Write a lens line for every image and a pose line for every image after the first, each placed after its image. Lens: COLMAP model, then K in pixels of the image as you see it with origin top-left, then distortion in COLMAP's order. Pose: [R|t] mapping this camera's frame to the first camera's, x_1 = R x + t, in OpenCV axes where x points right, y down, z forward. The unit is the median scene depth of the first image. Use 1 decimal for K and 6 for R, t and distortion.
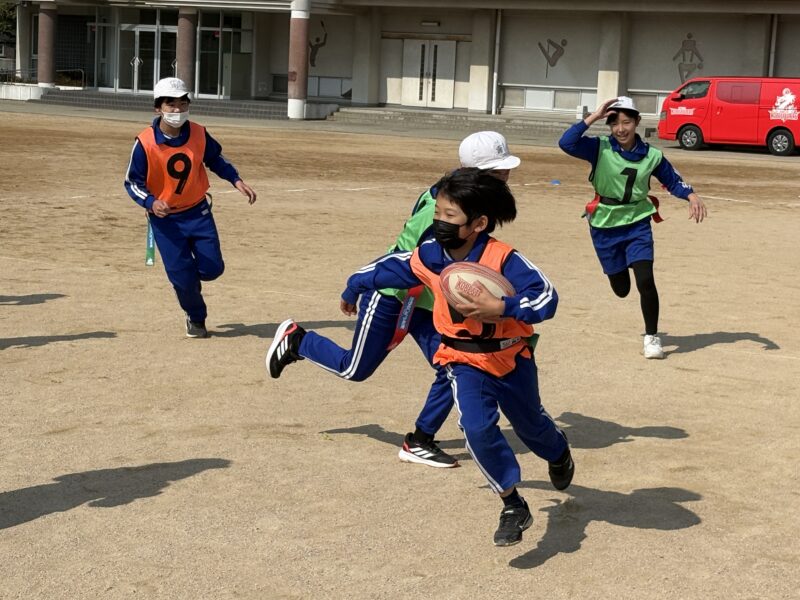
lens RADIAL K [[1872.9, 0, 398.9], [0, 1872.9, 299.9], [0, 0, 1]] dist [0.117392, 0.000000]
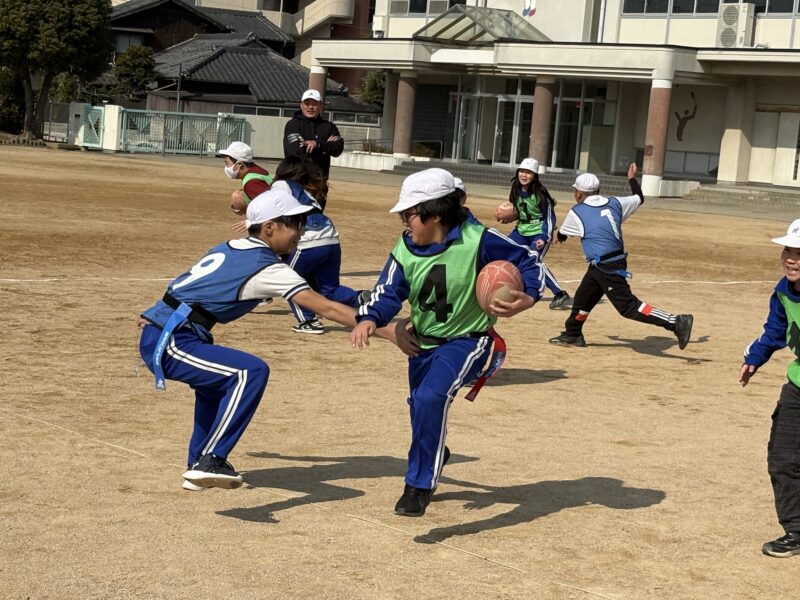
lens RADIAL K [[1872.9, 0, 400.2], [0, 1872.9, 299.8], [0, 0, 1]] dist [0.117392, 0.000000]
pose [[0.963735, 0.043485, -0.263293, 0.071143], [-0.055309, 0.997759, -0.037659, -0.004680], [0.261065, 0.050855, 0.963981, 0.084862]]
